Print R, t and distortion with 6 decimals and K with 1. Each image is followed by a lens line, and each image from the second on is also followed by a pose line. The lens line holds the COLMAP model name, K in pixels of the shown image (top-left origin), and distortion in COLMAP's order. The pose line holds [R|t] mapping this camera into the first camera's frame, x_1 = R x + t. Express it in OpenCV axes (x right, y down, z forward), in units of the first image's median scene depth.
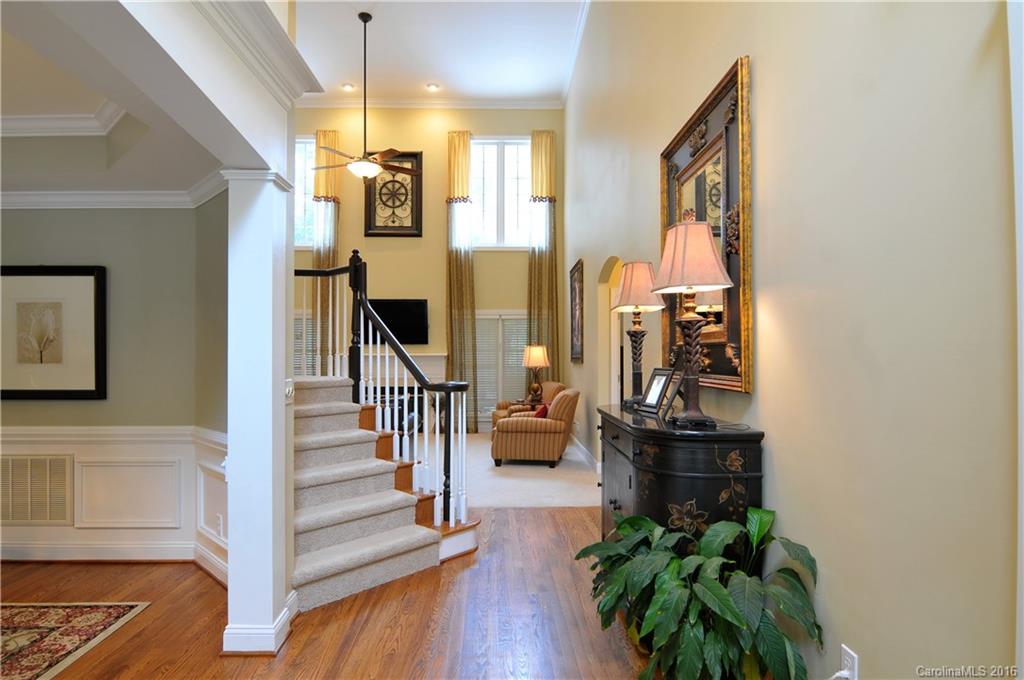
lens RADIAL K [[539.7, 0, 514.4], [0, 539.7, 354.3], [0, 0, 1]] dist [-0.001554, -0.010749]
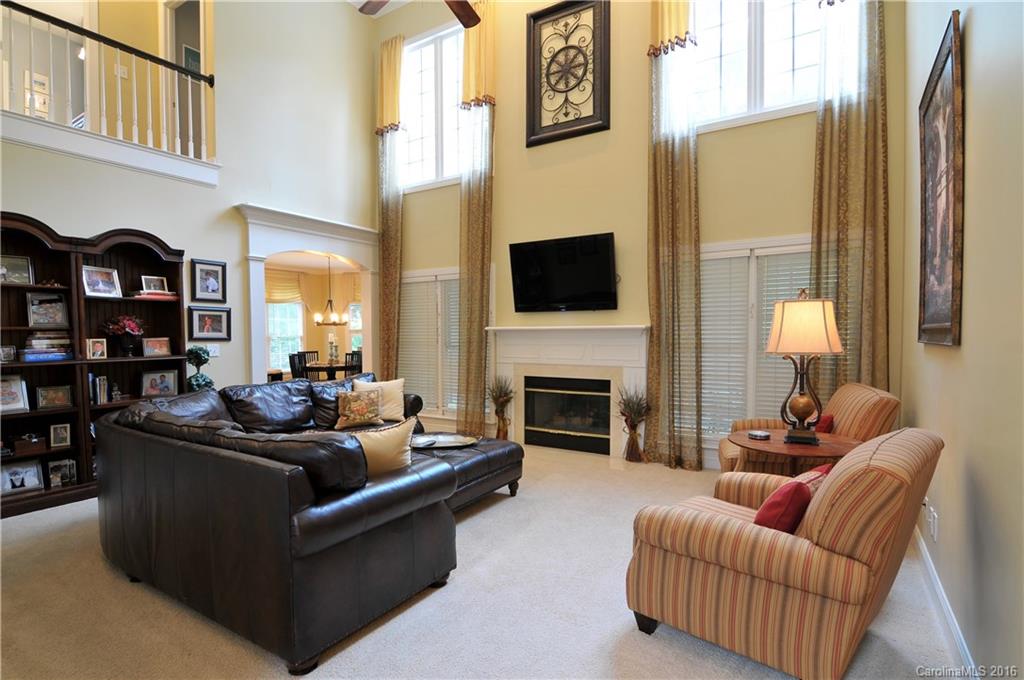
lens RADIAL K [[510.3, 0, 508.5], [0, 510.3, 353.5], [0, 0, 1]] dist [-0.003853, -0.016134]
pose [[0.828622, 0.020061, -0.559449, 0.055668], [0.006084, 0.998976, 0.044833, 0.004019], [0.559776, -0.040553, 0.827651, 0.463711]]
